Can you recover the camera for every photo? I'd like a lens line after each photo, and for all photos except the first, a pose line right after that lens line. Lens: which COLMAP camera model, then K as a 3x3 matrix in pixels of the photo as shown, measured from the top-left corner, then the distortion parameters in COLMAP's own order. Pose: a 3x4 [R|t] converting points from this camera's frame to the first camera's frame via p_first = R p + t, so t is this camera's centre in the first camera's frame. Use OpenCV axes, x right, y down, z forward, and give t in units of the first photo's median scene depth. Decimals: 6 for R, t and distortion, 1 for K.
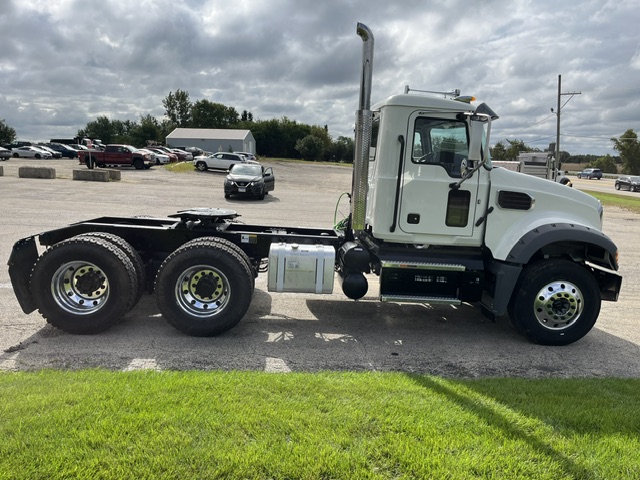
lens RADIAL K [[503.1, 0, 320.0], [0, 503.1, 240.0], [0, 0, 1]] dist [0.073897, -0.137897]
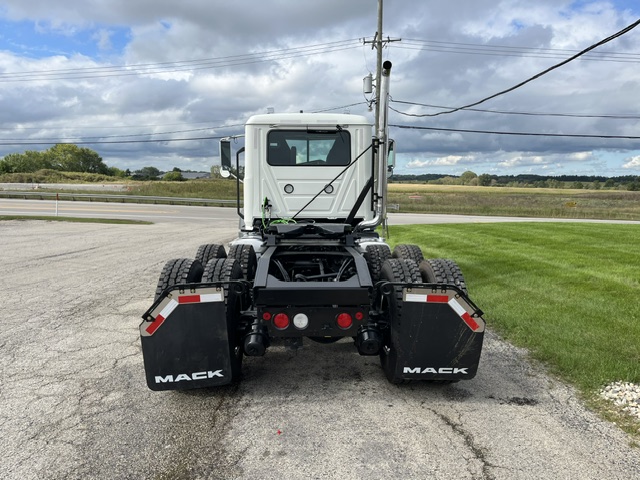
lens RADIAL K [[512.6, 0, 320.0], [0, 512.6, 240.0], [0, 0, 1]] dist [0.035351, -0.000385]
pose [[-0.008541, -0.131701, 0.991253, -0.195479], [0.146433, 0.980438, 0.131526, -0.025754], [-0.989184, 0.146275, 0.010912, 0.181642]]
